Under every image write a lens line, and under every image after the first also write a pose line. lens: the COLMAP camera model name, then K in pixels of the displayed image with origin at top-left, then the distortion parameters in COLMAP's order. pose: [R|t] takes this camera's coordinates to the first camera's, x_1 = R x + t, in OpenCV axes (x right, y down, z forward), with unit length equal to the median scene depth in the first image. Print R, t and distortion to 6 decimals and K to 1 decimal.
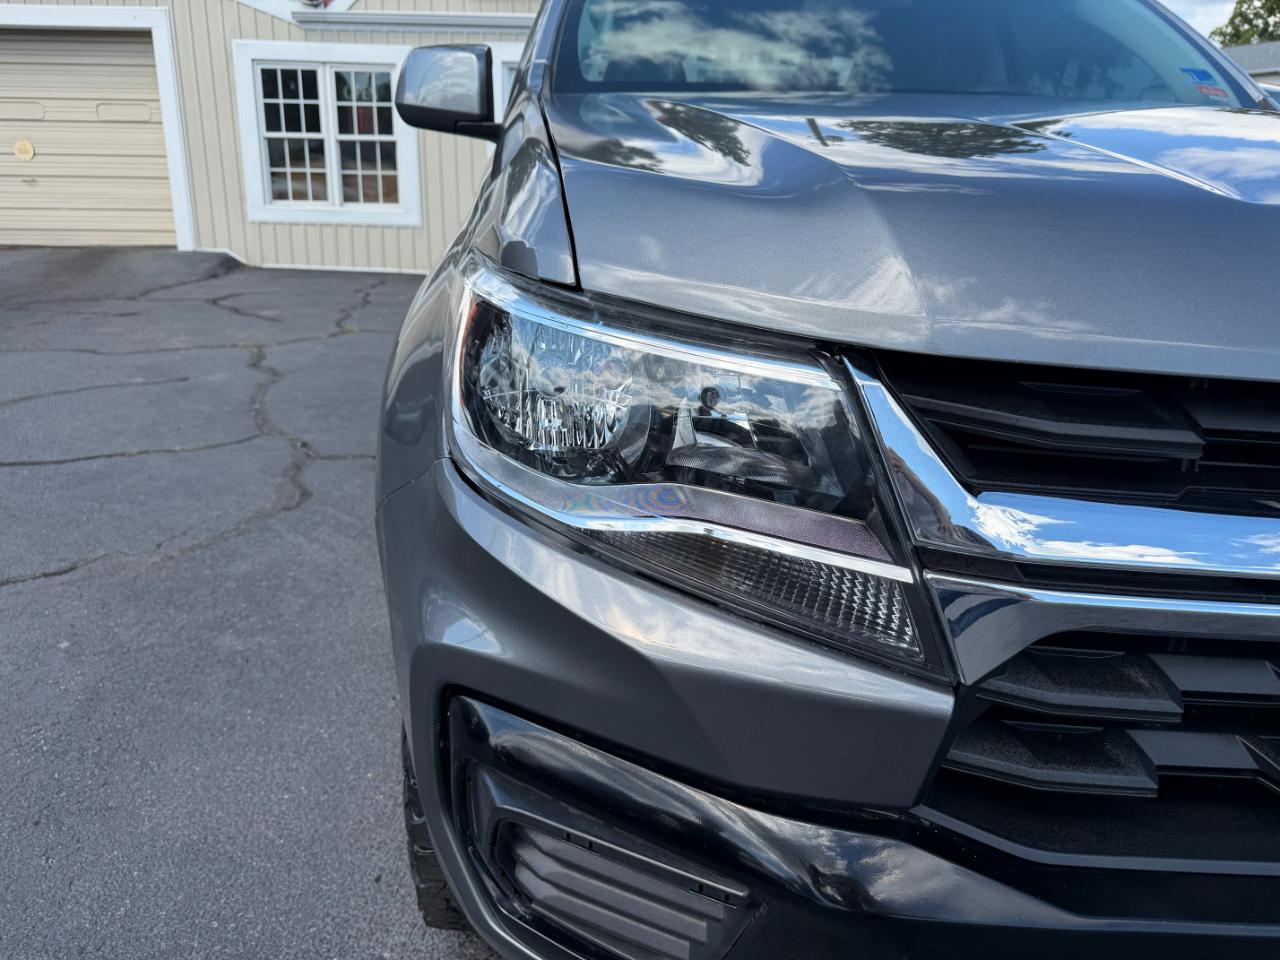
lens RADIAL K [[945.1, 0, 640.1], [0, 945.1, 474.8], [0, 0, 1]] dist [0.001764, -0.000026]
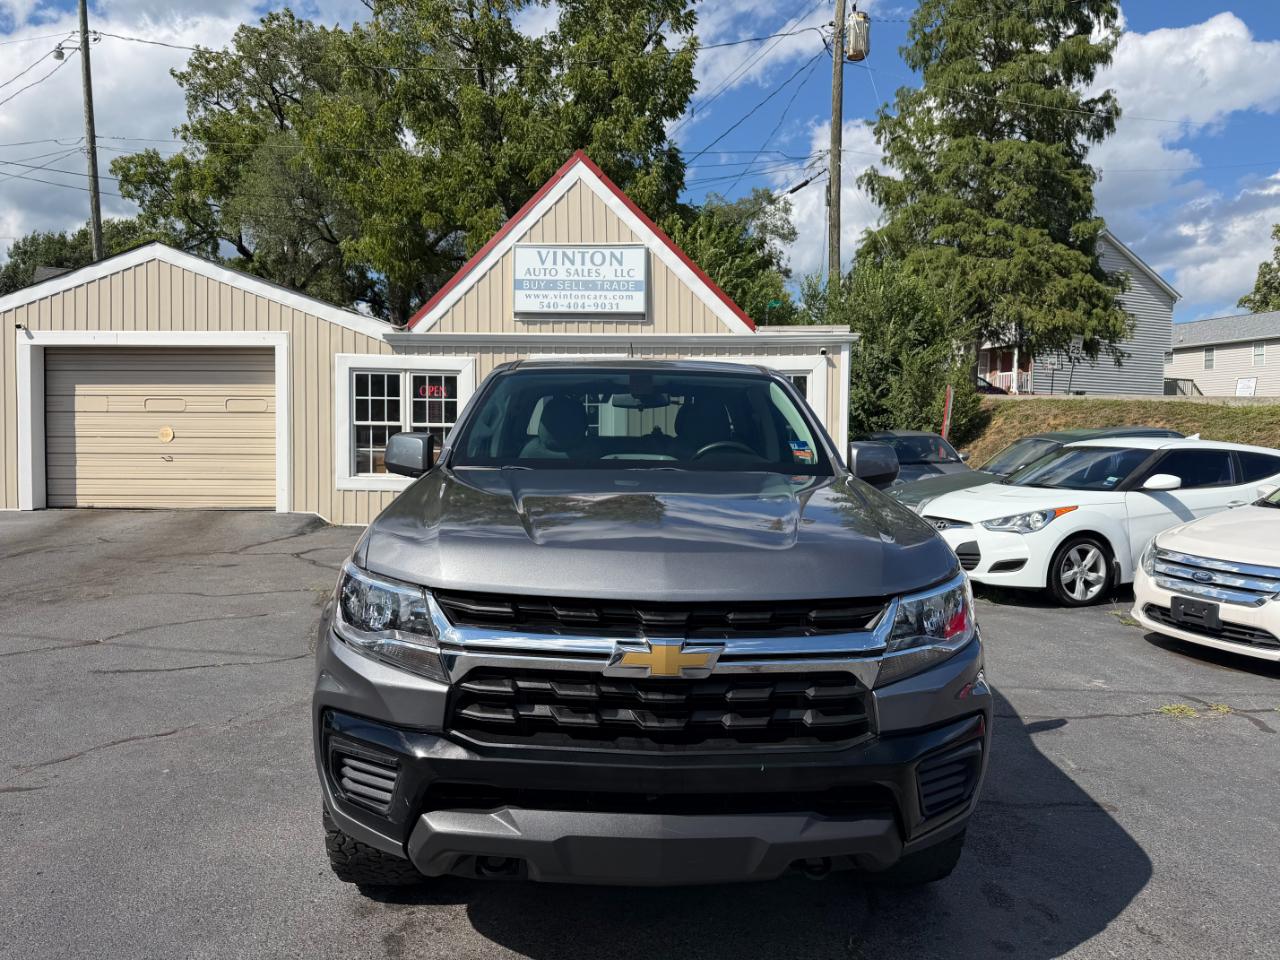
lens RADIAL K [[891.8, 0, 640.0], [0, 891.8, 480.0], [0, 0, 1]] dist [0.060994, -0.104736]
pose [[0.997987, -0.004430, -0.063265, 0.090093], [-0.012023, 0.966250, -0.257325, 0.024601], [0.062270, 0.257568, 0.964252, -0.168158]]
